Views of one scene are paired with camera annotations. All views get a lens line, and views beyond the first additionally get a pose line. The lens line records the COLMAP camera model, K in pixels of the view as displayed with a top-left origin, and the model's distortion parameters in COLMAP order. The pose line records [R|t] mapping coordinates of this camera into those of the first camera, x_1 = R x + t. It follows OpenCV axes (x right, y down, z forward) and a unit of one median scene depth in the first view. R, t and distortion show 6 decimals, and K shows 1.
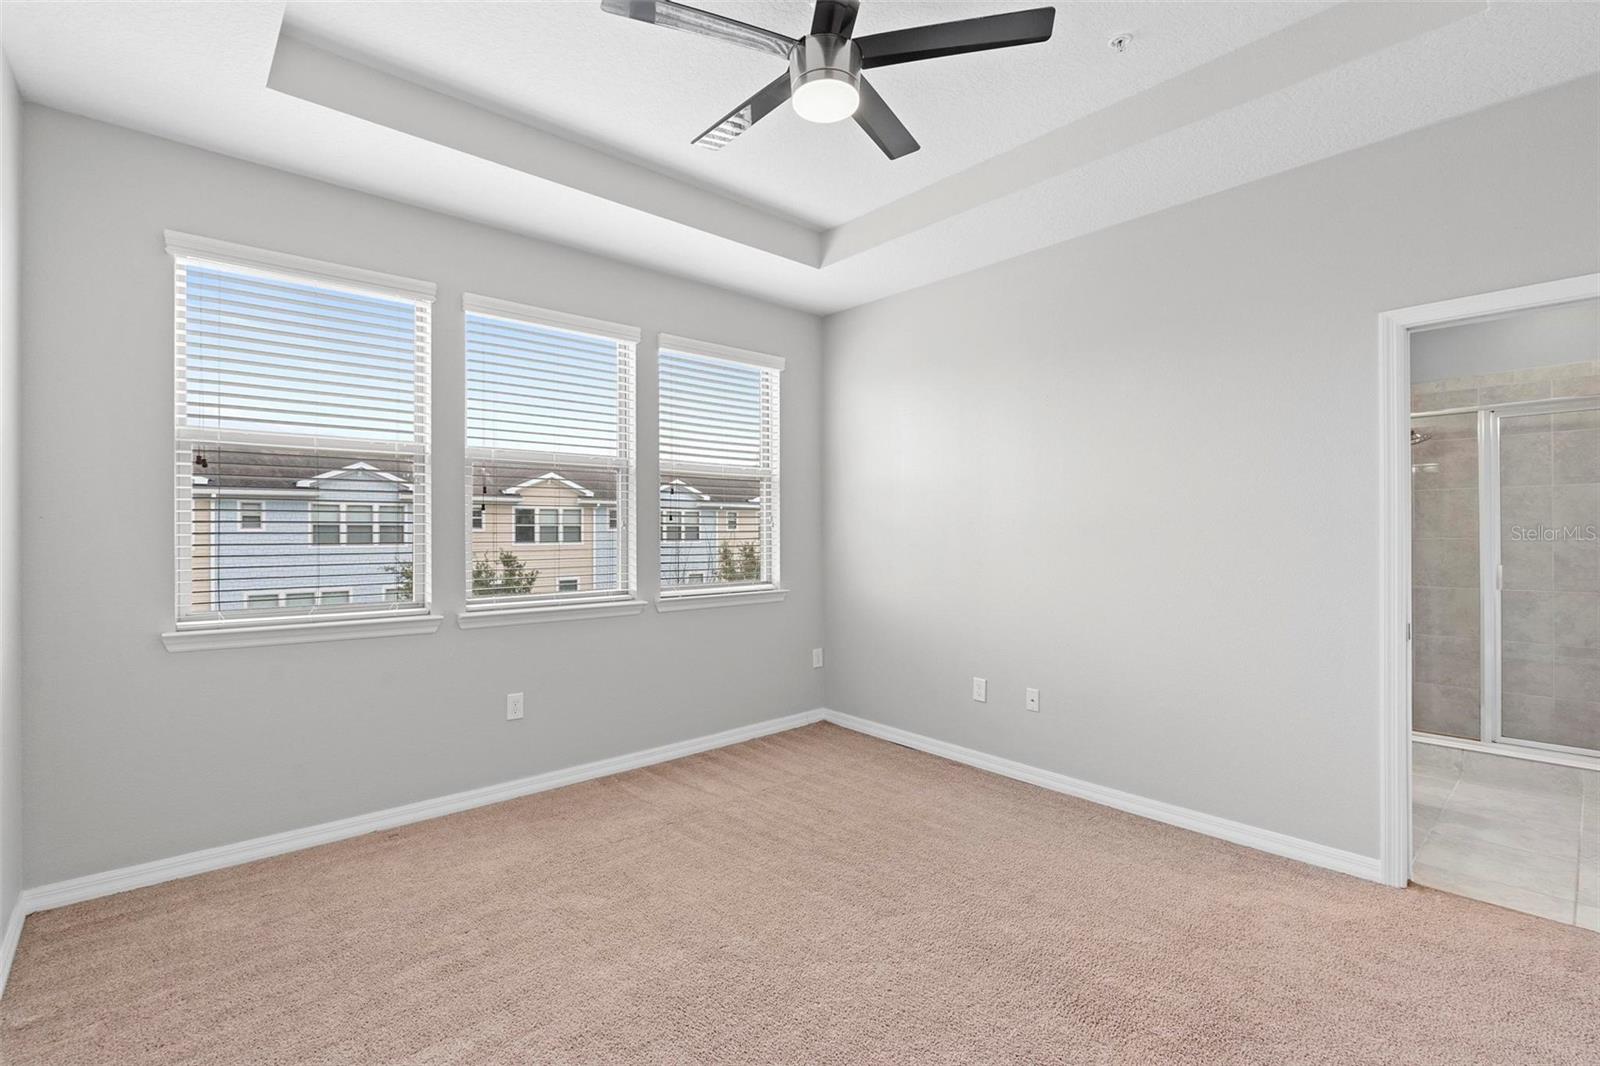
lens RADIAL K [[723.3, 0, 794.4], [0, 723.3, 529.0], [0, 0, 1]] dist [-0.010706, 0.003889]
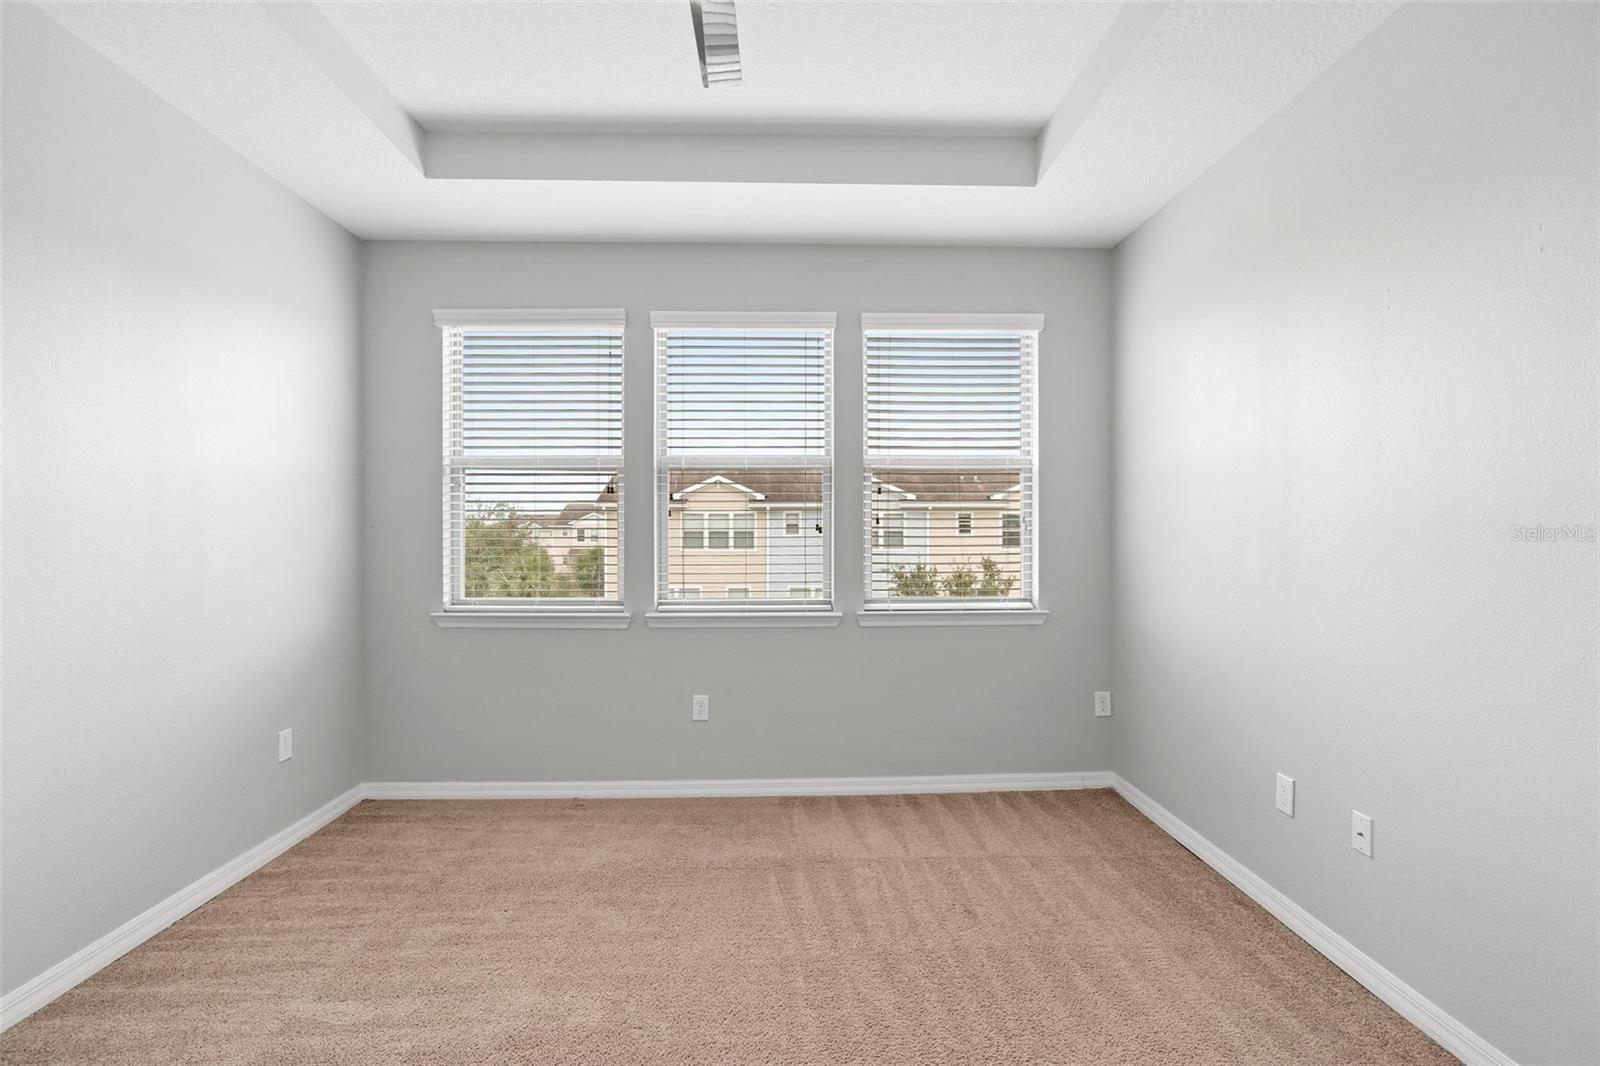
lens RADIAL K [[723.3, 0, 800.2], [0, 723.3, 540.5], [0, 0, 1]] dist [-0.010706, 0.003889]
pose [[0.767954, 0.002645, -0.640499, 0.325979], [0.003362, 0.999961, 0.008161, 0.000800], [0.640496, -0.008420, 0.767915, 0.265826]]
